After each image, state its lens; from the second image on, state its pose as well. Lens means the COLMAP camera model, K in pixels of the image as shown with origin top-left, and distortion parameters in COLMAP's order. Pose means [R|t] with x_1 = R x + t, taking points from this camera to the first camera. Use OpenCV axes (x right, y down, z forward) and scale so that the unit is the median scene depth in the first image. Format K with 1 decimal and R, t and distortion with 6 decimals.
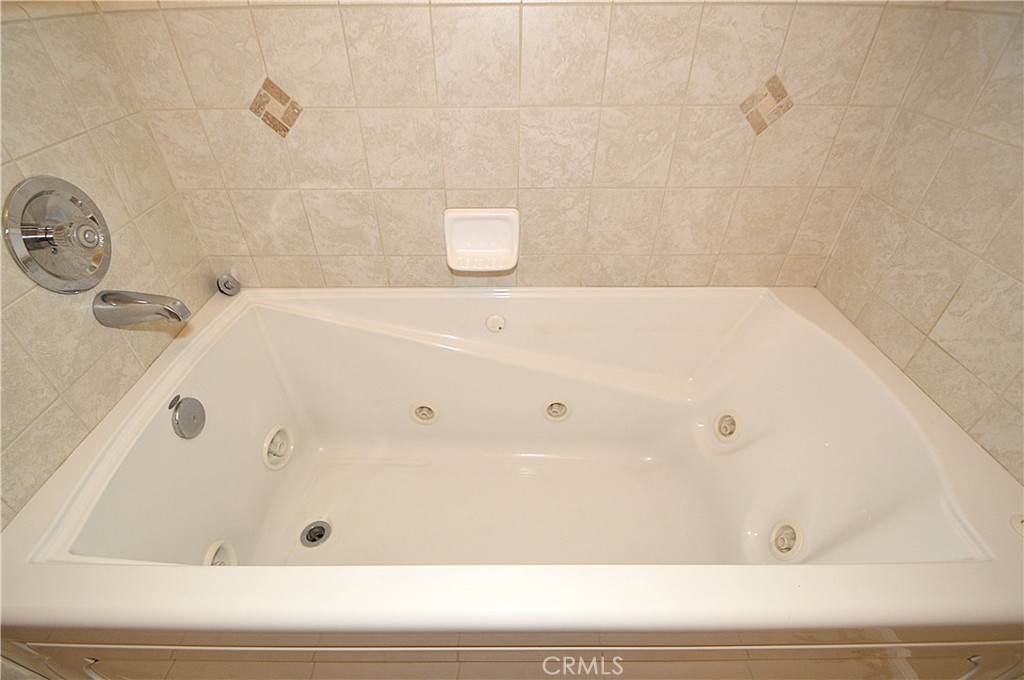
lens RADIAL K [[459.6, 0, 502.6], [0, 459.6, 350.3], [0, 0, 1]] dist [0.011944, -0.015480]
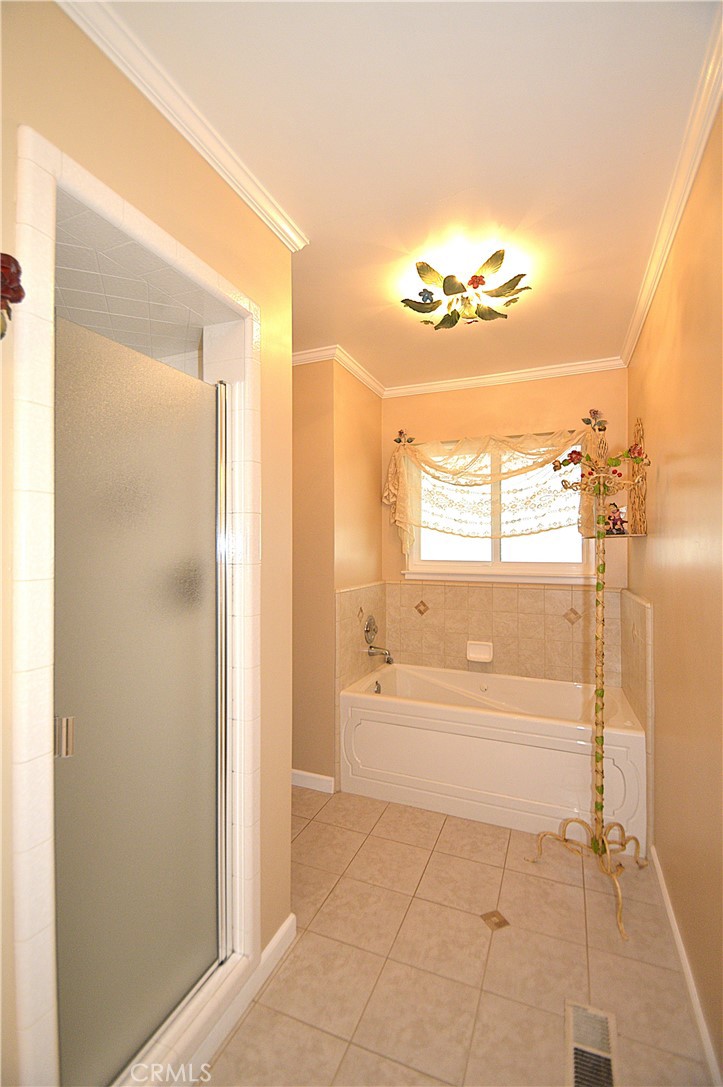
lens RADIAL K [[473.2, 0, 359.3], [0, 473.2, 539.5], [0, 0, 1]] dist [0.000333, -0.000165]
pose [[0.918950, 0.001919, -0.394369, 0.467387], [-0.243539, 0.789296, -0.563649, 1.148834], [0.310193, 0.614010, 0.725791, -1.978210]]
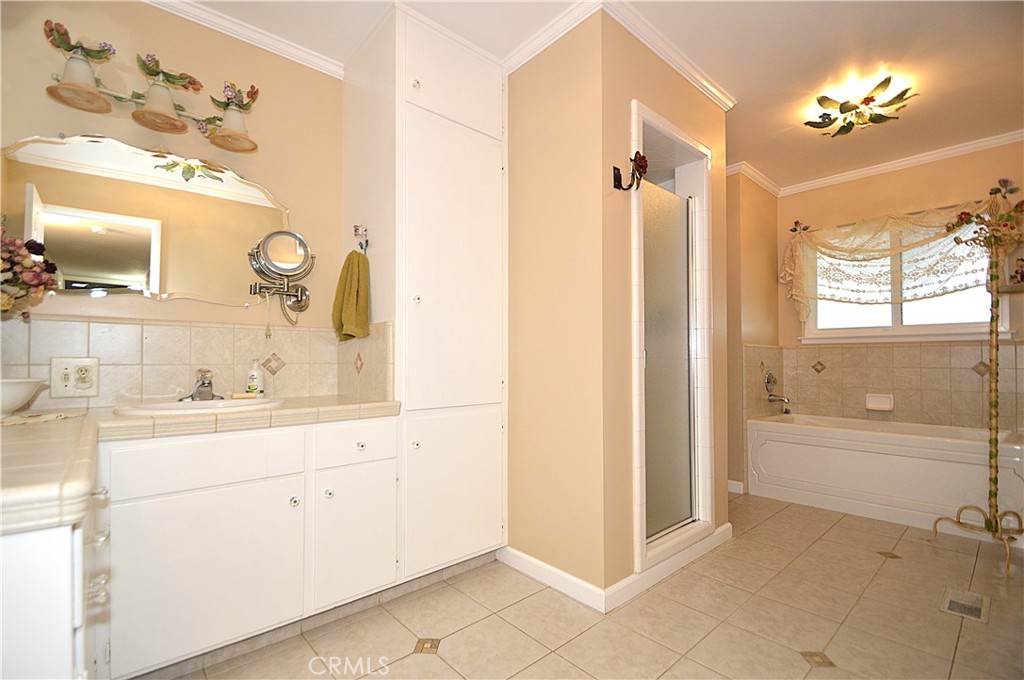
lens RADIAL K [[459.6, 0, 502.6], [0, 459.6, 350.3], [0, 0, 1]] dist [0.011944, -0.015480]
pose [[0.655992, -0.009358, -0.754710, 0.737968], [-0.467327, 0.780163, -0.415873, 2.293206], [0.592689, 0.625506, 0.507408, -2.751581]]
